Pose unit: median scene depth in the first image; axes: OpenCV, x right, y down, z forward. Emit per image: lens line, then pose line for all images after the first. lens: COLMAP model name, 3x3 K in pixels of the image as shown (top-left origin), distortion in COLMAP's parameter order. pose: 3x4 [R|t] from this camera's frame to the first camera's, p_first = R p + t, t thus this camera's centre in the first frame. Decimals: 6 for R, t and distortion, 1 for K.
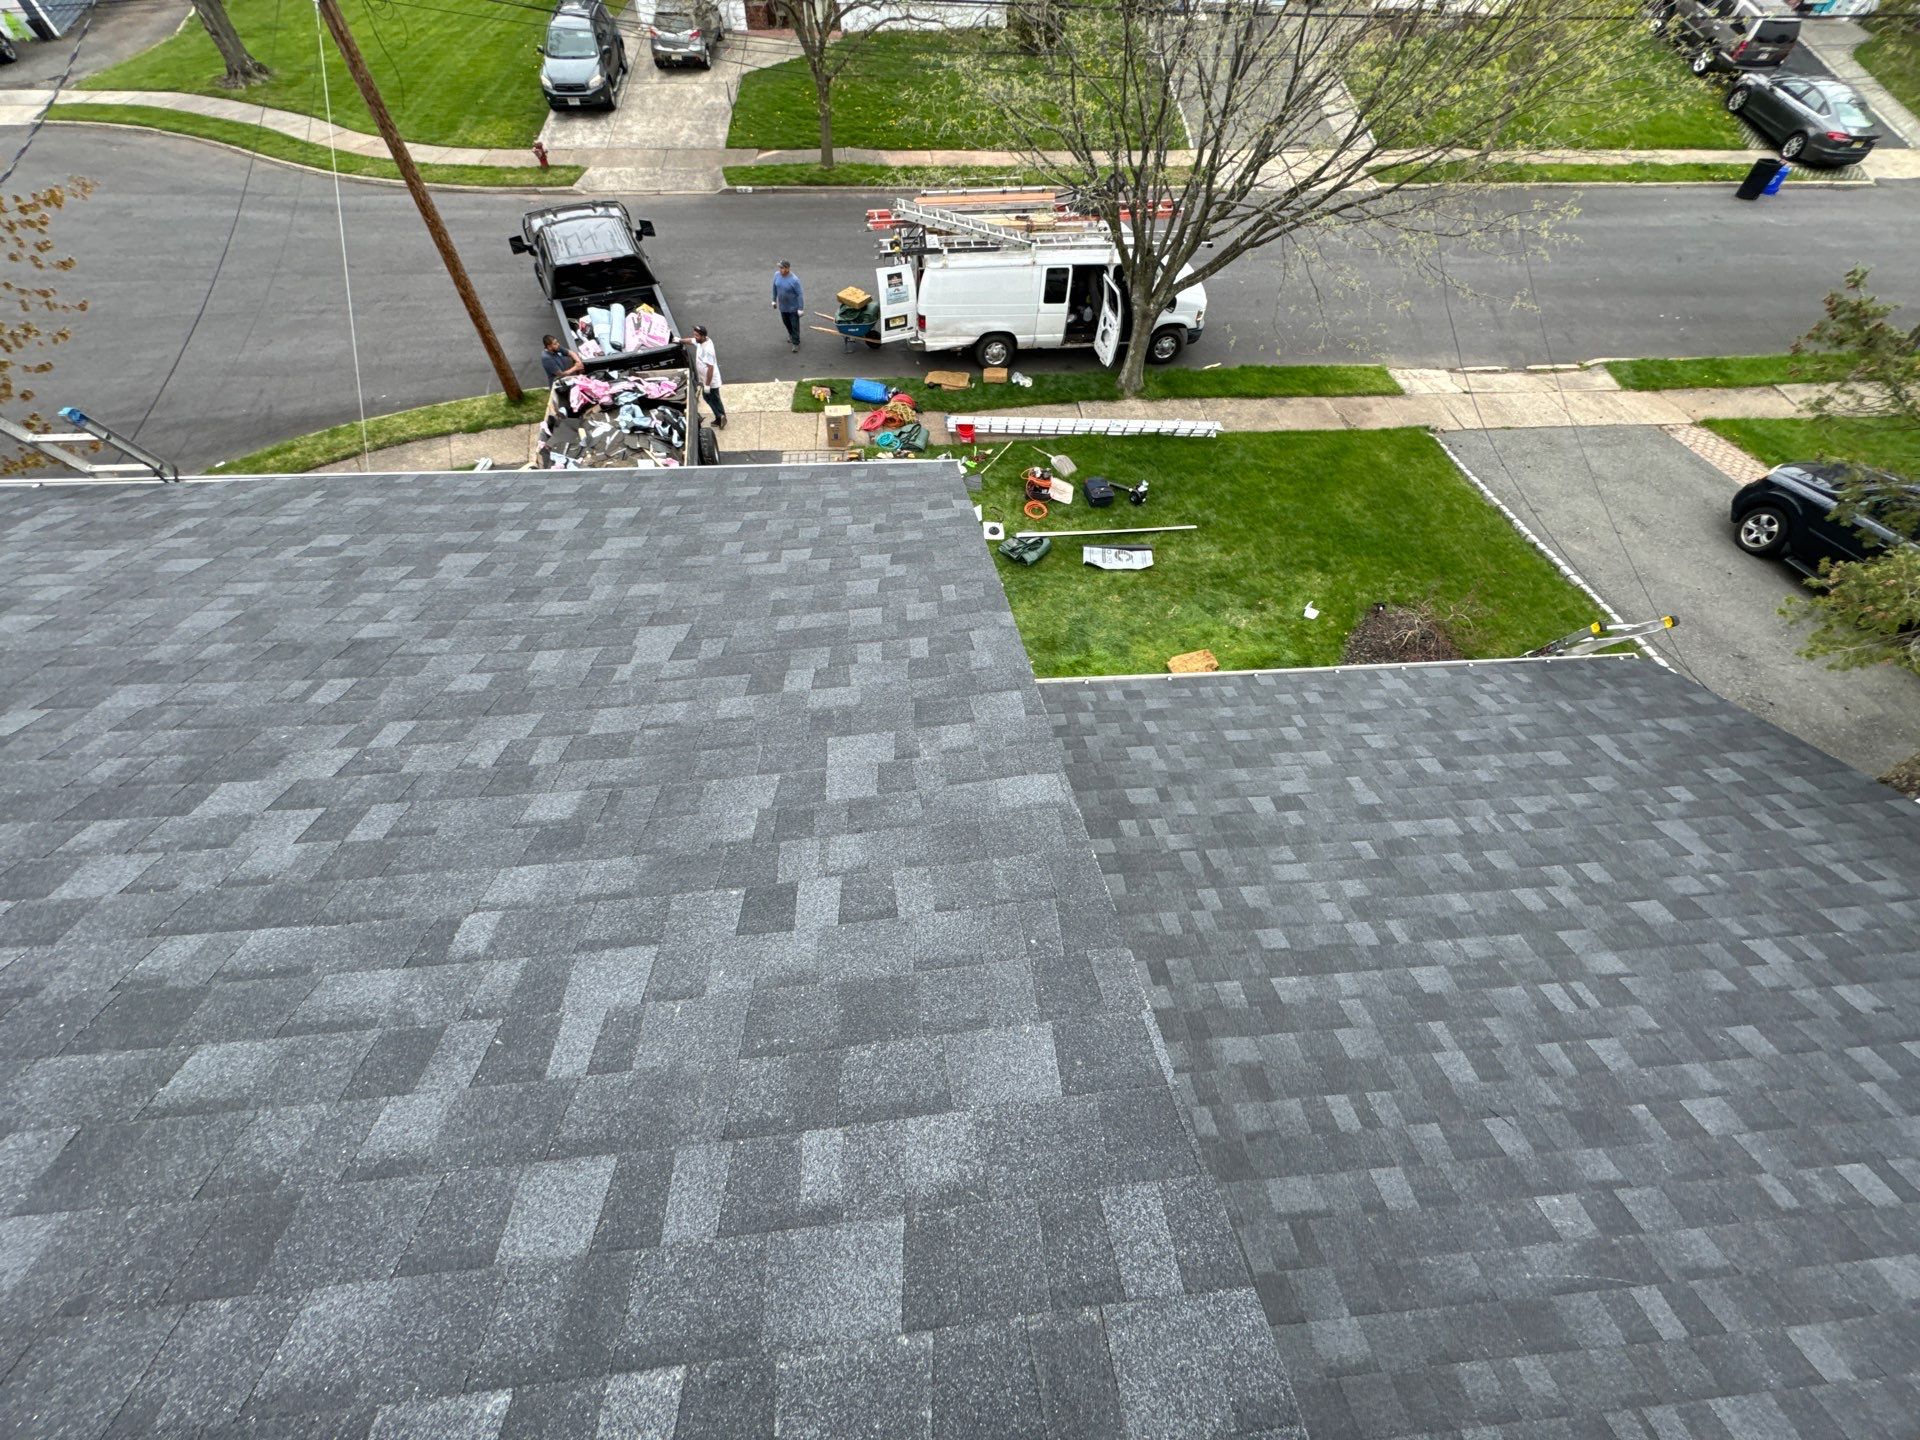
lens RADIAL K [[763.4, 0, 958.4], [0, 763.4, 717.8], [0, 0, 1]] dist [-0.000562, -0.000393]
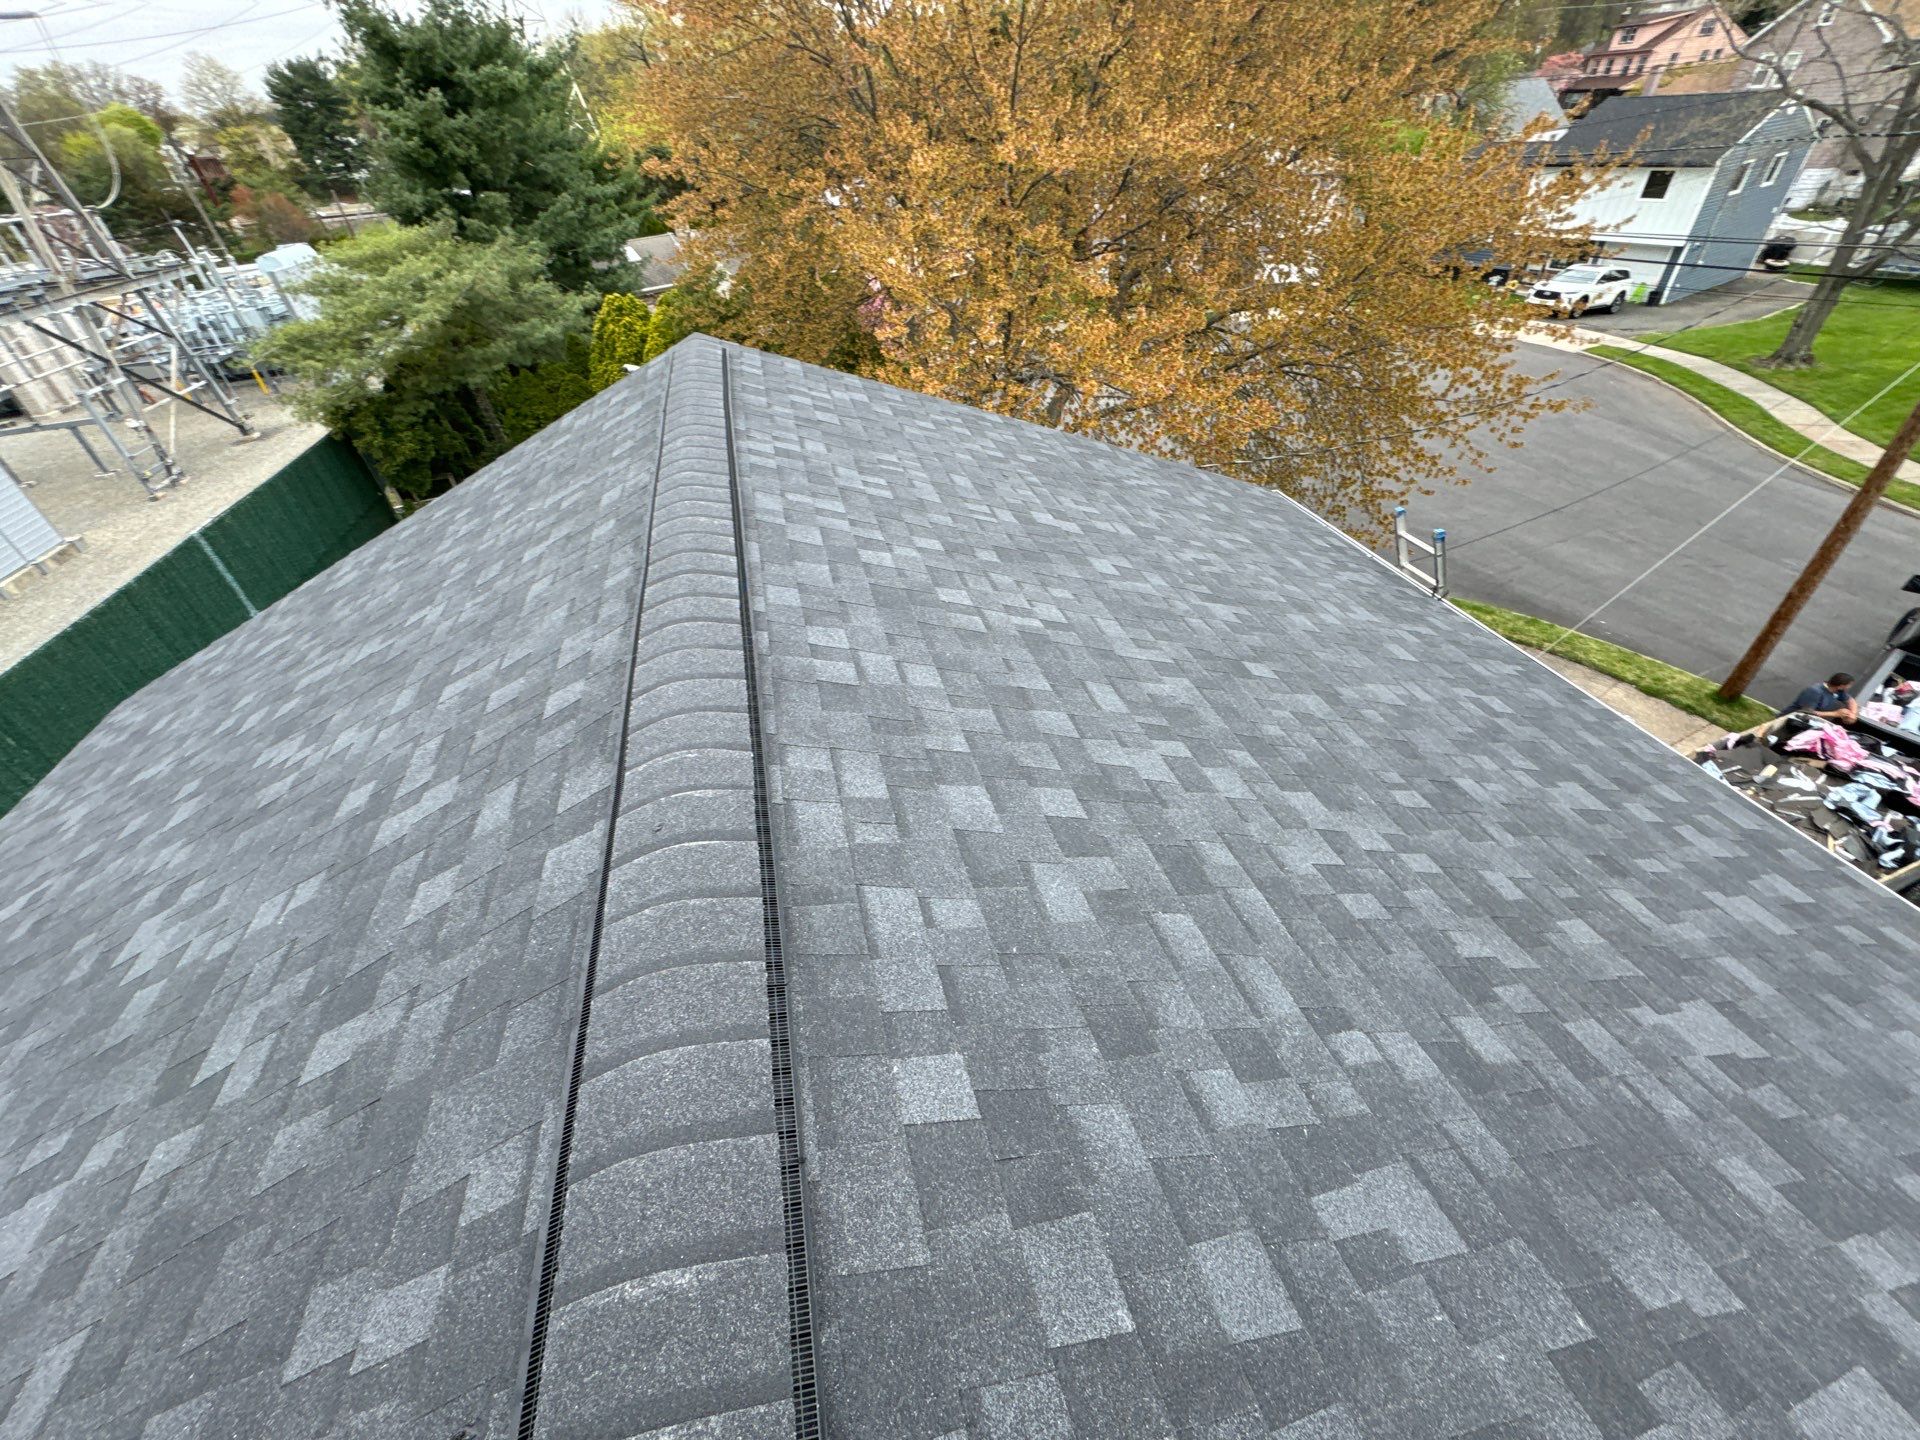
lens RADIAL K [[763.4, 0, 963.6], [0, 763.4, 715.7], [0, 0, 1]] dist [-0.000562, -0.000393]
pose [[0.169689, 0.579764, -0.796919, -0.020890], [-0.751883, 0.598921, 0.275619, 0.017384], [0.637085, 0.552420, 0.537545, -0.024862]]
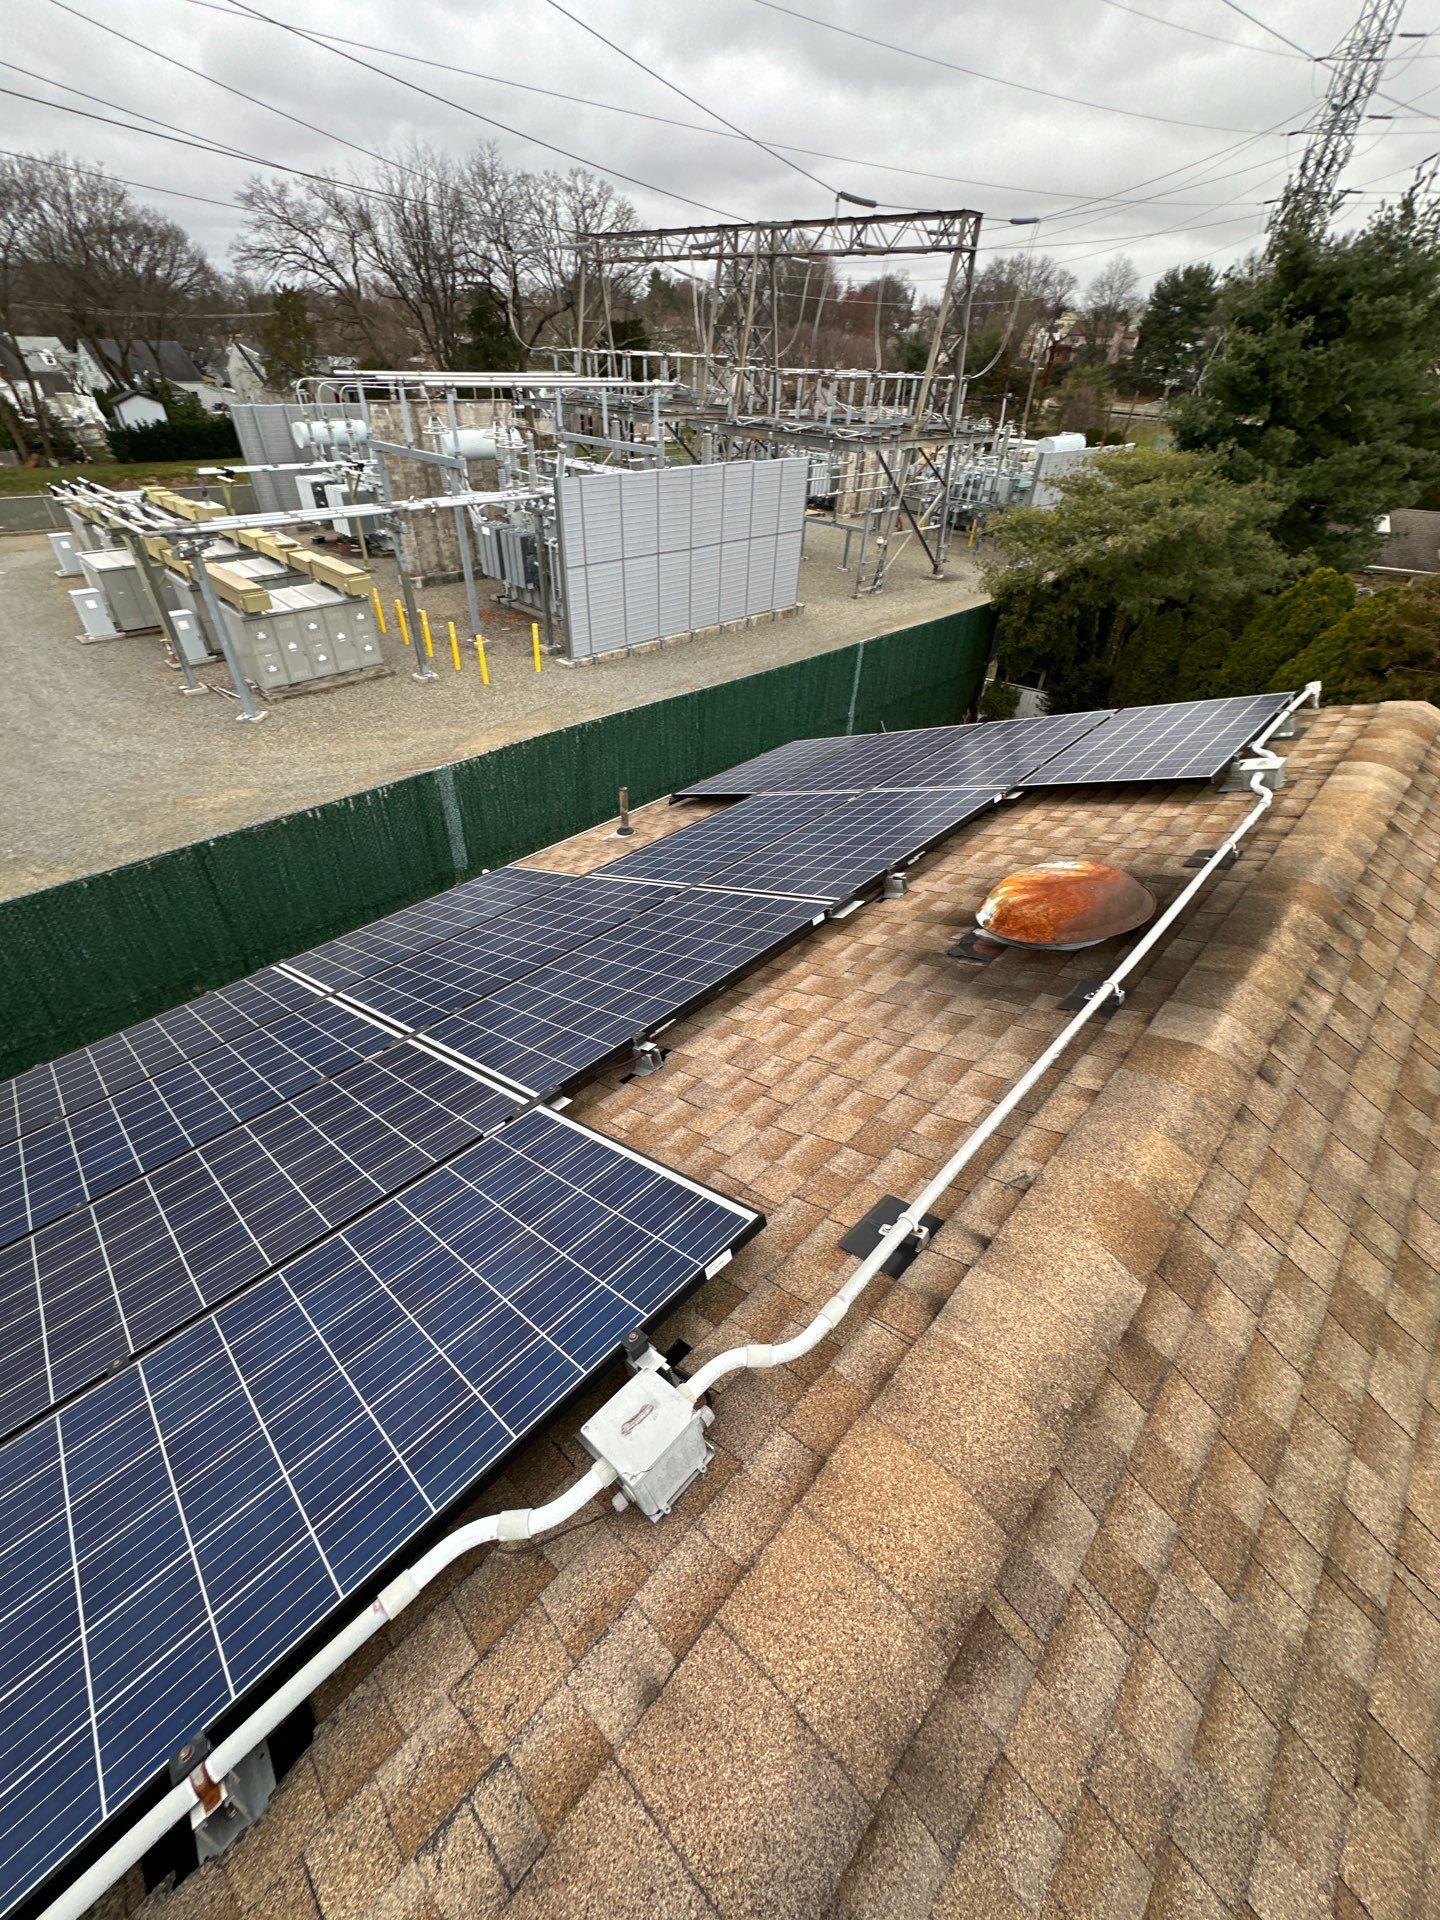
lens RADIAL K [[763.4, 0, 719.6], [0, 763.4, 960.2], [0, 0, 1]] dist [-0.000562, -0.000393]
pose [[-0.742975, 0.371106, -0.557018, -0.034785], [-0.578711, 0.061942, 0.813177, 0.032329], [0.336277, 0.926522, 0.168742, -0.068031]]
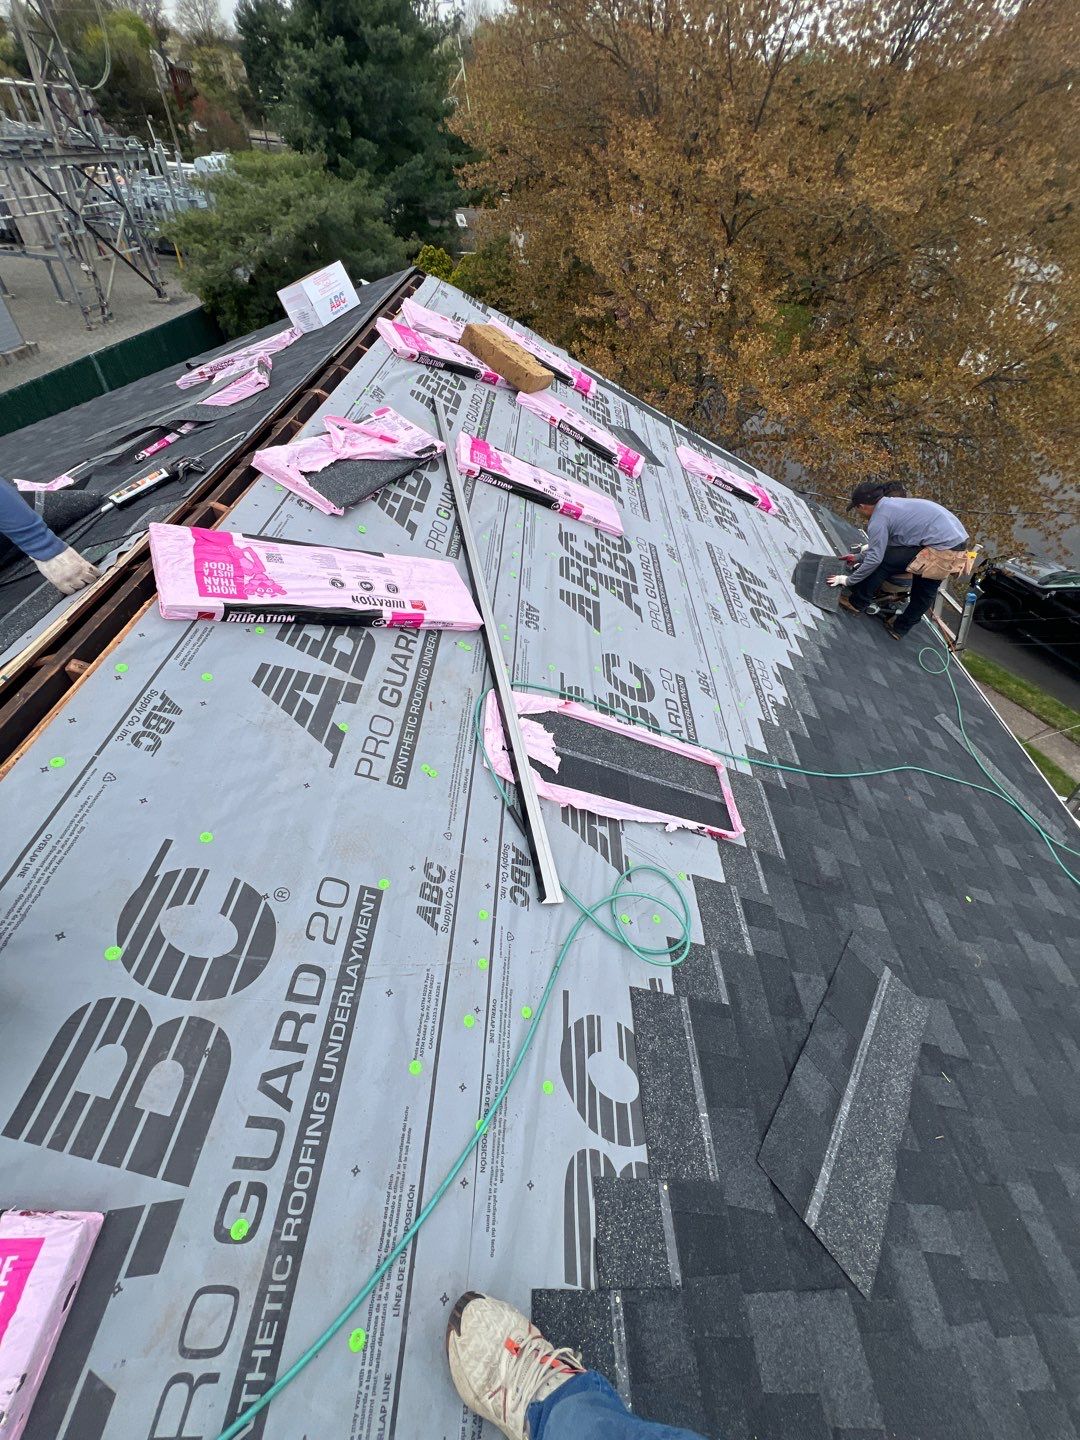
lens RADIAL K [[572.6, 0, 547.1], [0, 572.6, 716.8], [0, 0, 1]] dist [-0.000562, -0.000393]
pose [[-0.101698, 0.683200, -0.723115, -0.022880], [-0.854710, 0.311940, 0.414927, -0.026222], [0.509047, 0.660250, 0.552214, 0.028495]]
